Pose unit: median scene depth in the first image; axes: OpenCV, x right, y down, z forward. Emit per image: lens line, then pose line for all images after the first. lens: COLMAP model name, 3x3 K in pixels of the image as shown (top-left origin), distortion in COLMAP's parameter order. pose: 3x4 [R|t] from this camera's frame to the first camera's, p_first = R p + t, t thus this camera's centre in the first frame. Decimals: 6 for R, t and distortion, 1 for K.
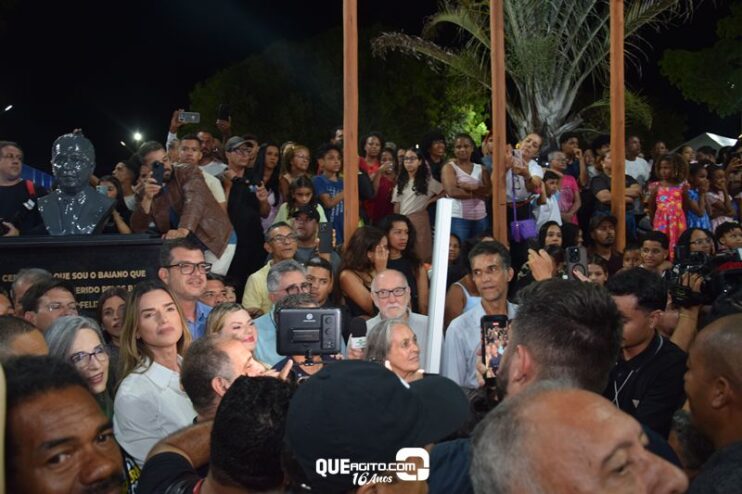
lens RADIAL K [[573.3, 0, 372.6], [0, 573.3, 245.0], [0, 0, 1]] dist [-0.098570, 0.003110]
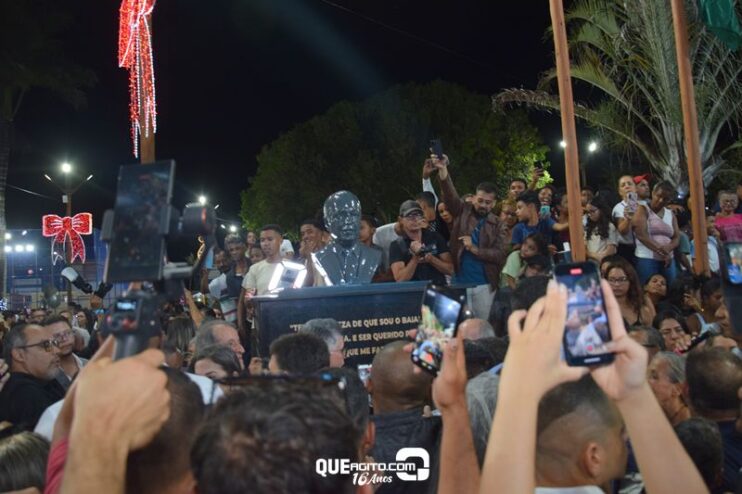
lens RADIAL K [[580.8, 0, 378.6], [0, 580.8, 238.0], [0, 0, 1]] dist [-0.149174, 0.114492]
pose [[0.997490, -0.043677, -0.055736, -0.160307], [0.037436, 0.993393, -0.108481, 0.005473], [0.060106, 0.106122, 0.992535, -0.037889]]
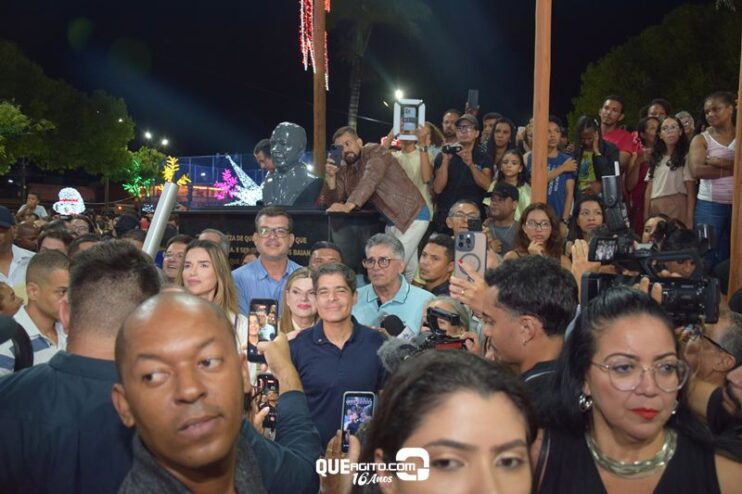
lens RADIAL K [[580.8, 0, 378.6], [0, 580.8, 238.0], [0, 0, 1]] dist [-0.149174, 0.114492]
pose [[0.768071, 0.057692, -0.637760, 0.151399], [-0.048844, 0.998310, 0.031484, 0.000261], [0.638499, 0.006968, 0.769591, 0.059418]]
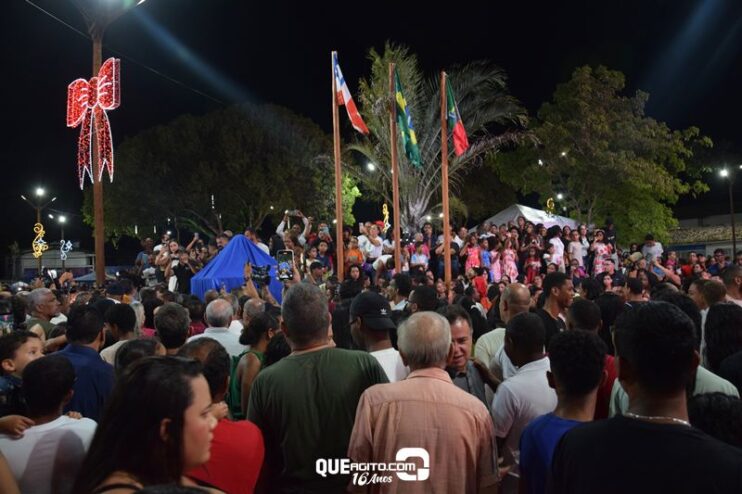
lens RADIAL K [[580.8, 0, 378.6], [0, 580.8, 238.0], [0, 0, 1]] dist [-0.149174, 0.114492]
pose [[0.968272, -0.003860, 0.249868, -0.227676], [0.027343, 0.995514, -0.090577, 0.027988], [-0.248397, 0.094535, 0.964034, -0.653649]]
